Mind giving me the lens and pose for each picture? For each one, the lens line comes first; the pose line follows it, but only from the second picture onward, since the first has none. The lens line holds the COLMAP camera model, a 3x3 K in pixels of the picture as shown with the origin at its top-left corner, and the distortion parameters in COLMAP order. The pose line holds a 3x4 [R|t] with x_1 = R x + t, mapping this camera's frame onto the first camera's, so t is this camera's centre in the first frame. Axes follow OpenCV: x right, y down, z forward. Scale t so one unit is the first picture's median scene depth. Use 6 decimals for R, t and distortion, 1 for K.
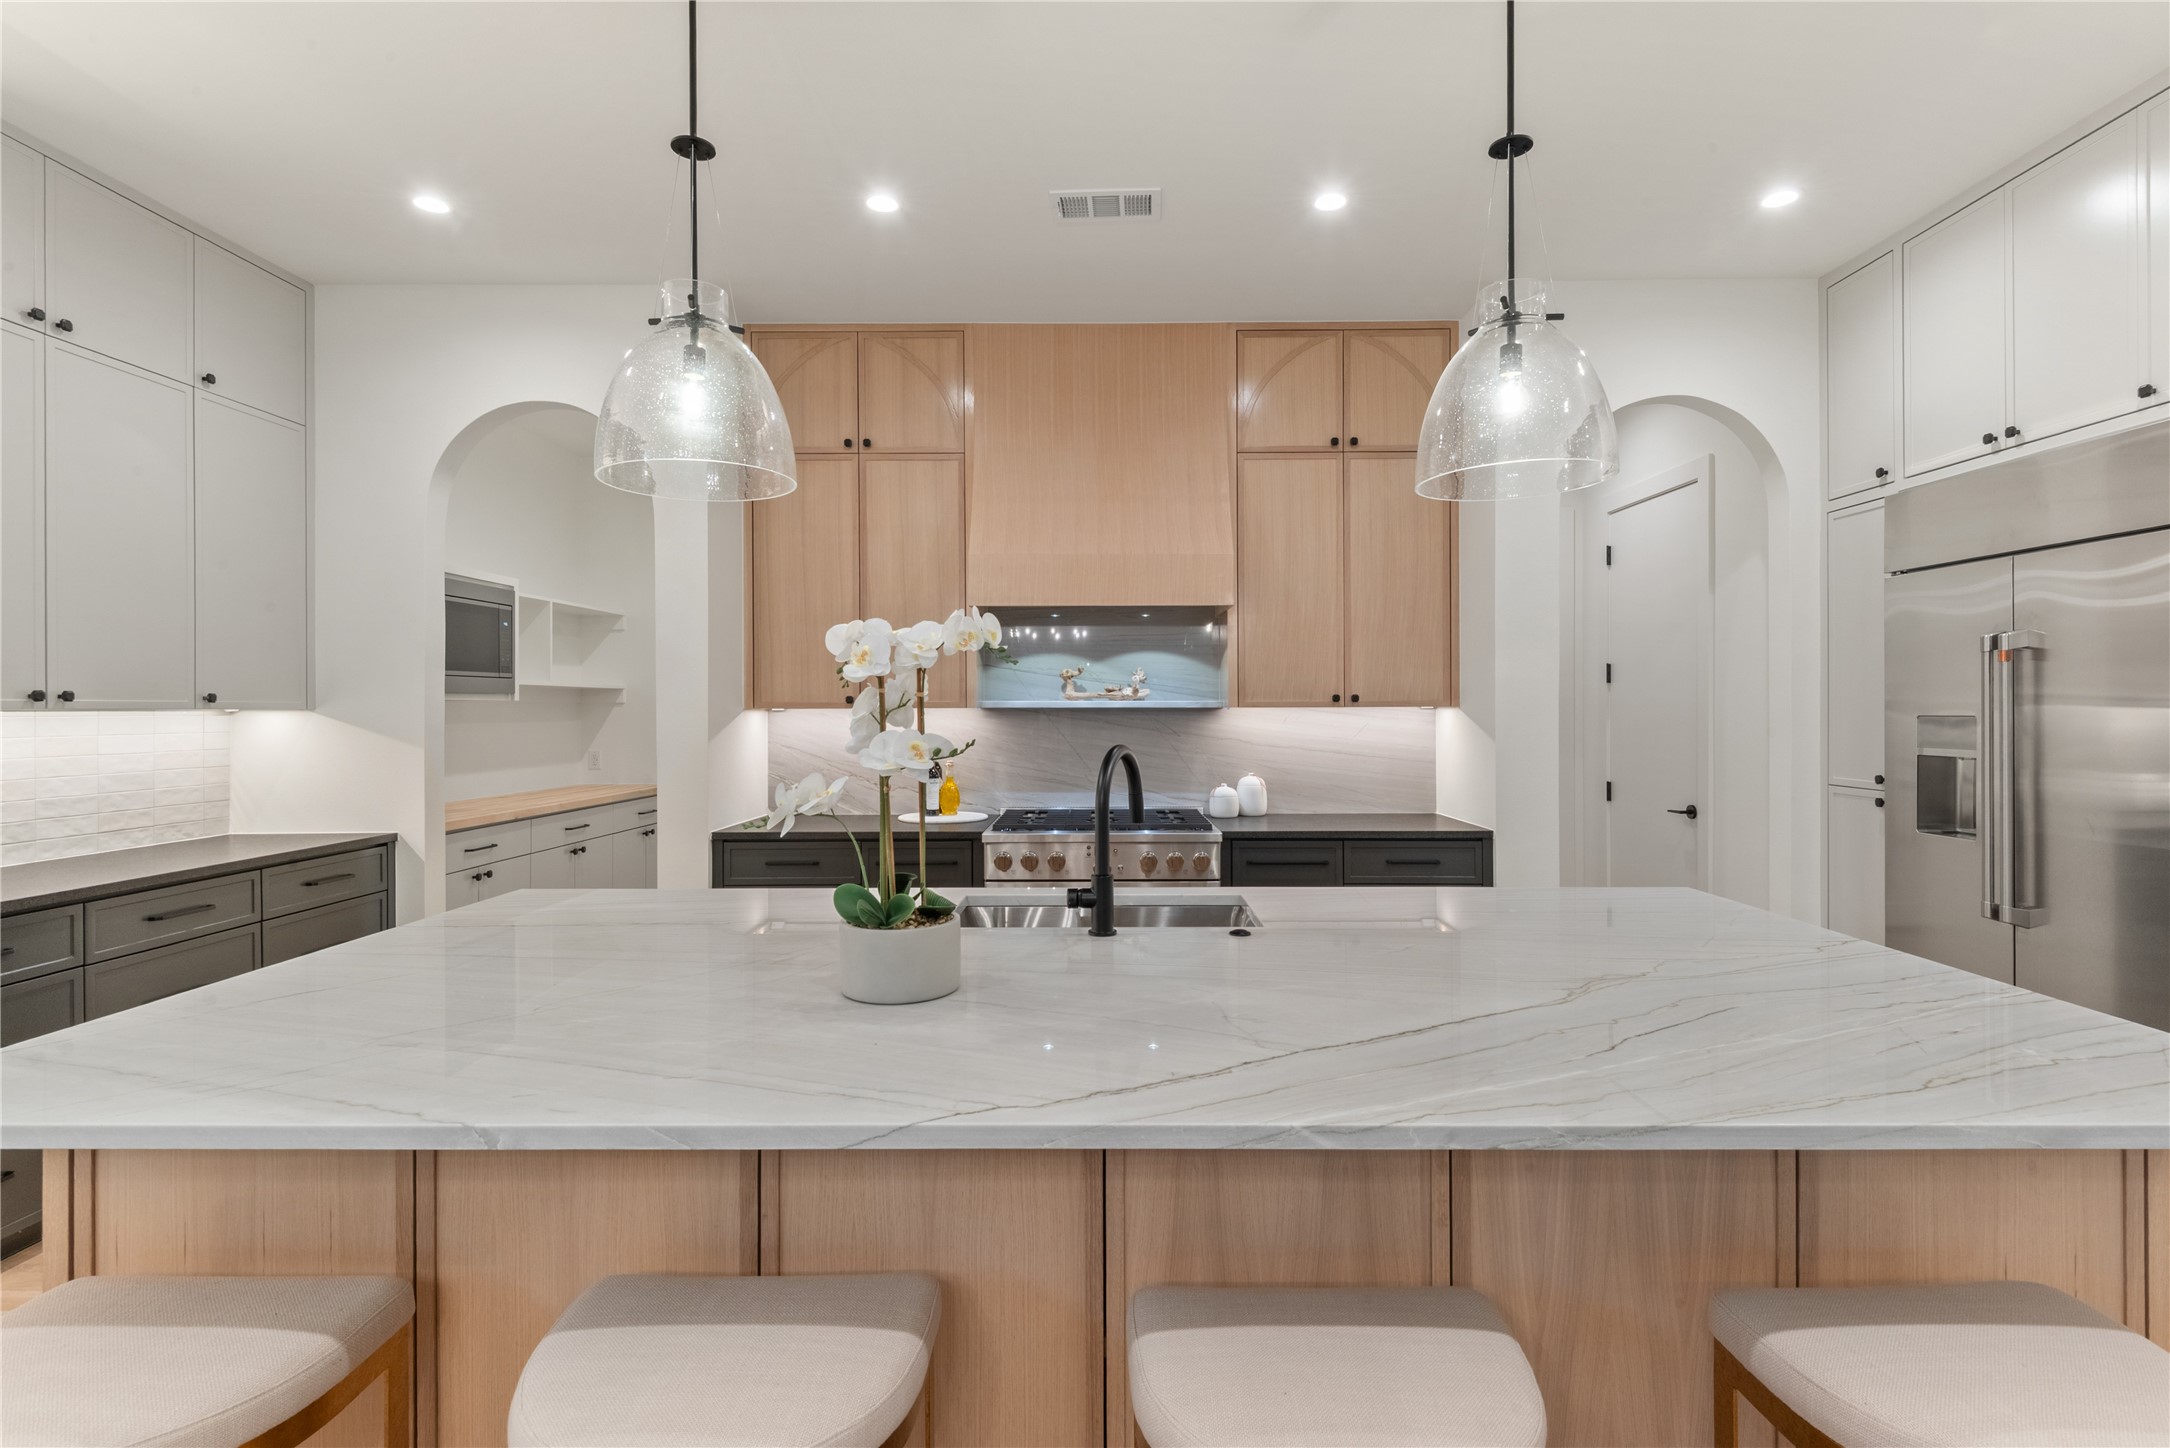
lens RADIAL K [[1020.6, 0, 1085.6], [0, 1020.6, 711.0], [0, 0, 1]] dist [-0.000694, -0.000379]
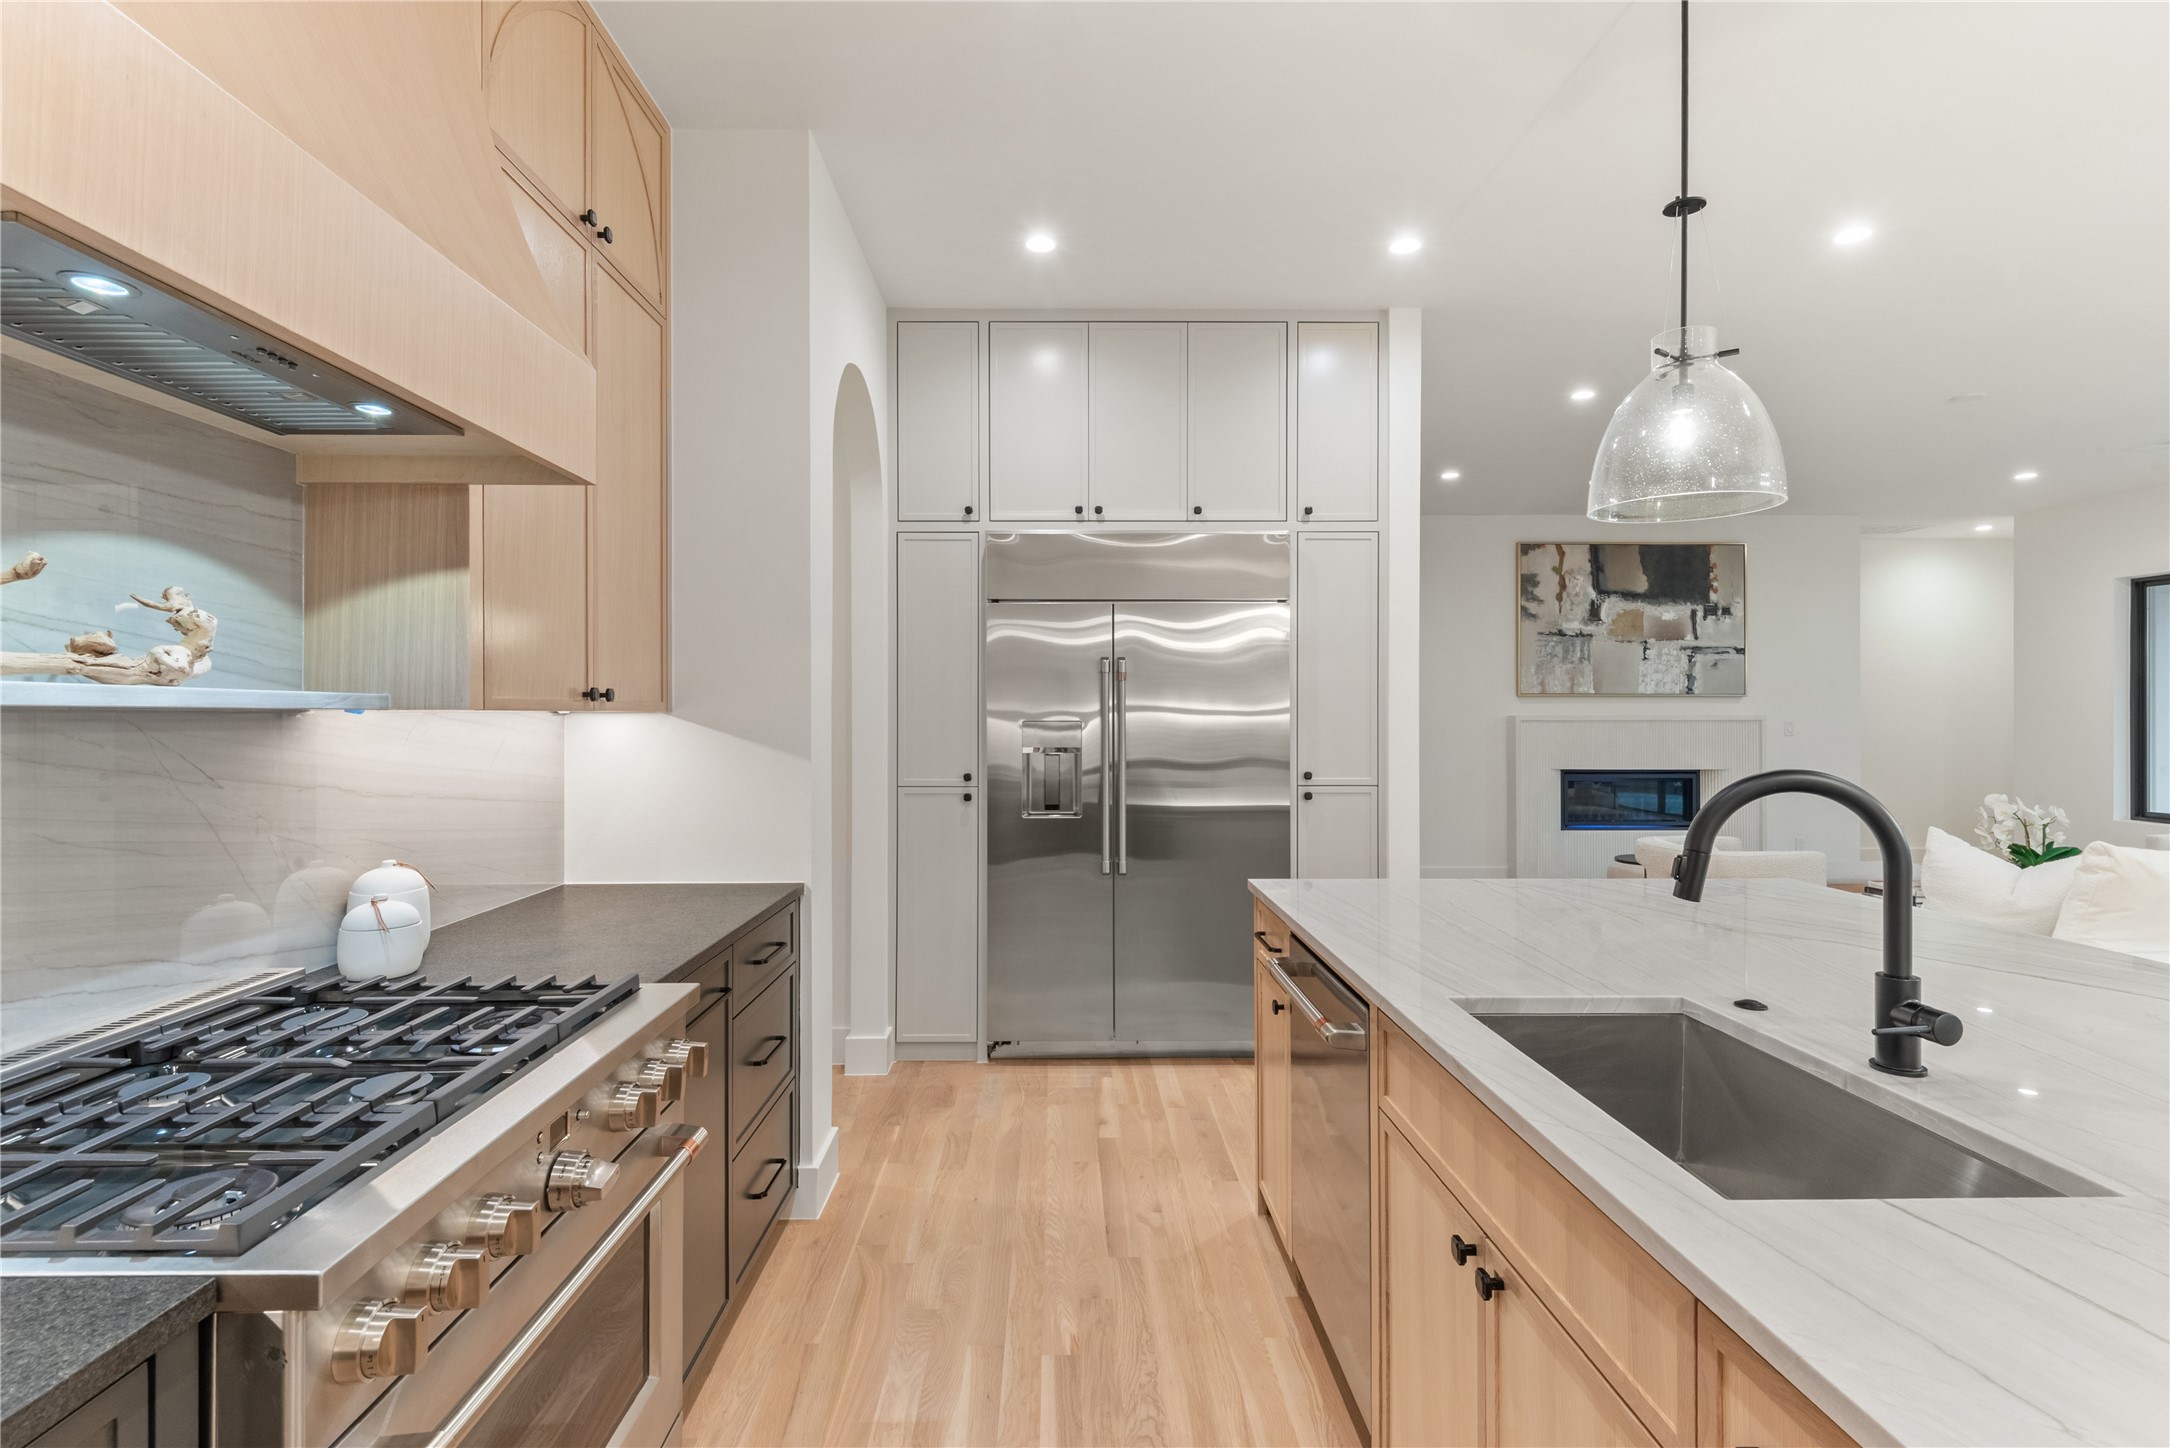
lens RADIAL K [[1020.6, 0, 1081.2], [0, 1020.6, 722.1], [0, 0, 1]] dist [-0.000694, -0.000379]
pose [[-0.044753, -0.003011, 0.998994, -0.298695], [0.002675, 0.999992, 0.003134, 0.001425], [-0.998995, 0.002812, -0.044744, 0.736127]]
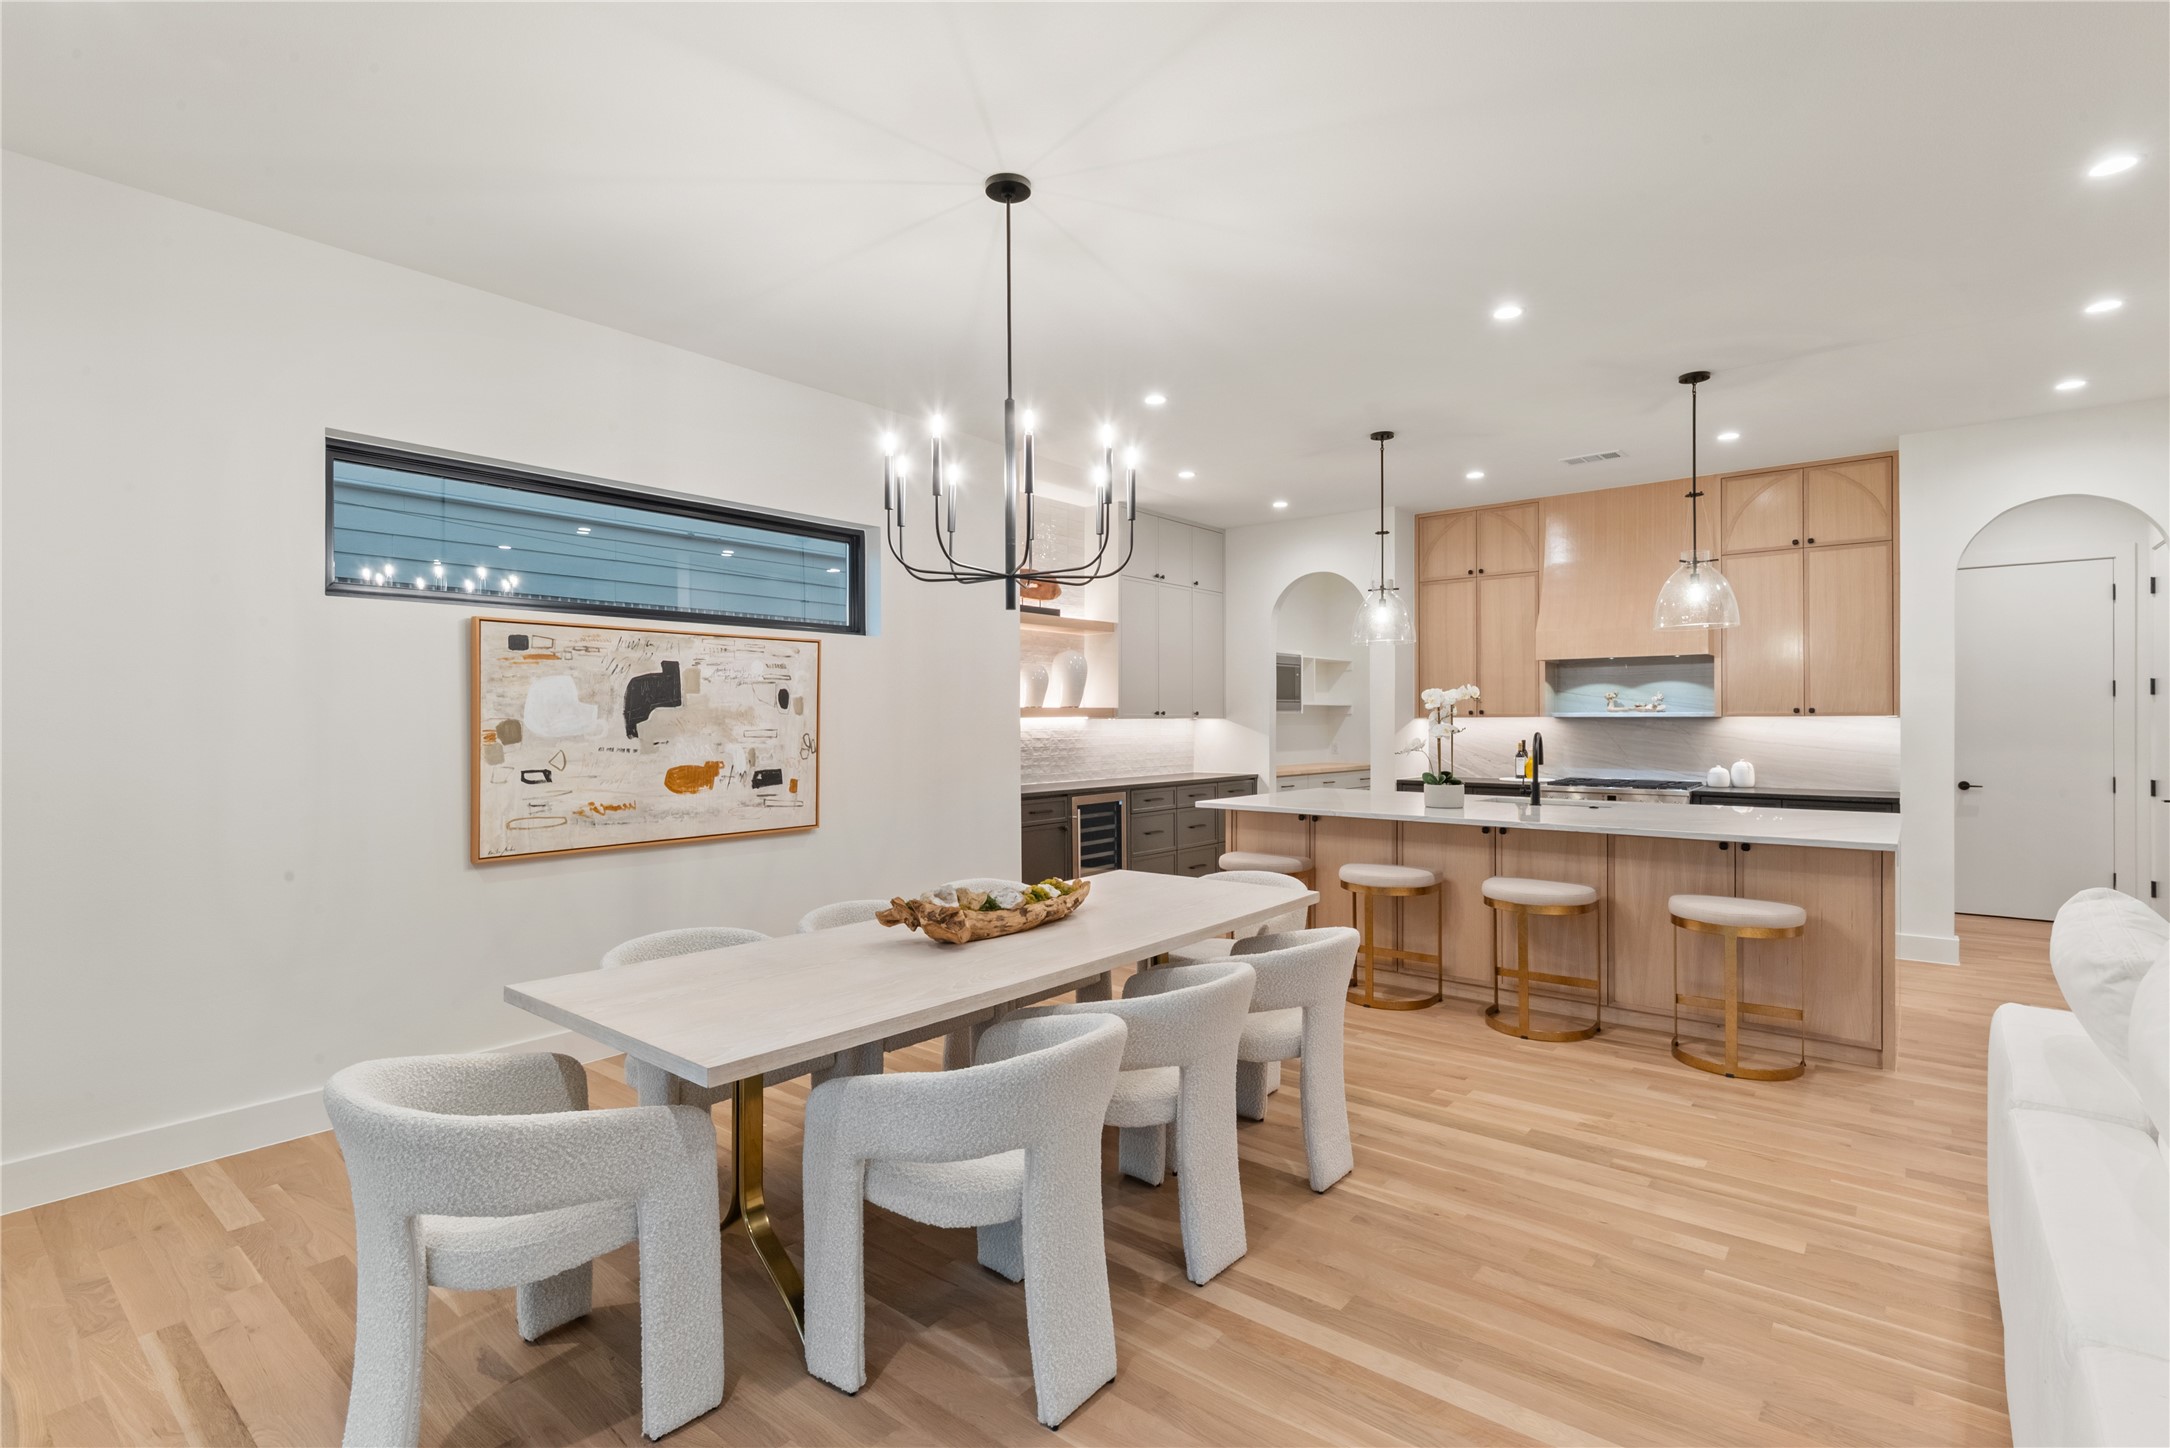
lens RADIAL K [[1020.6, 0, 1089.9], [0, 1020.6, 722.3], [0, 0, 1]] dist [-0.000694, -0.000379]
pose [[0.786271, 0.002504, -0.617877, 0.356008], [-0.000936, 0.999995, 0.002862, 0.001778], [0.617881, -0.001672, 0.786270, -0.848410]]
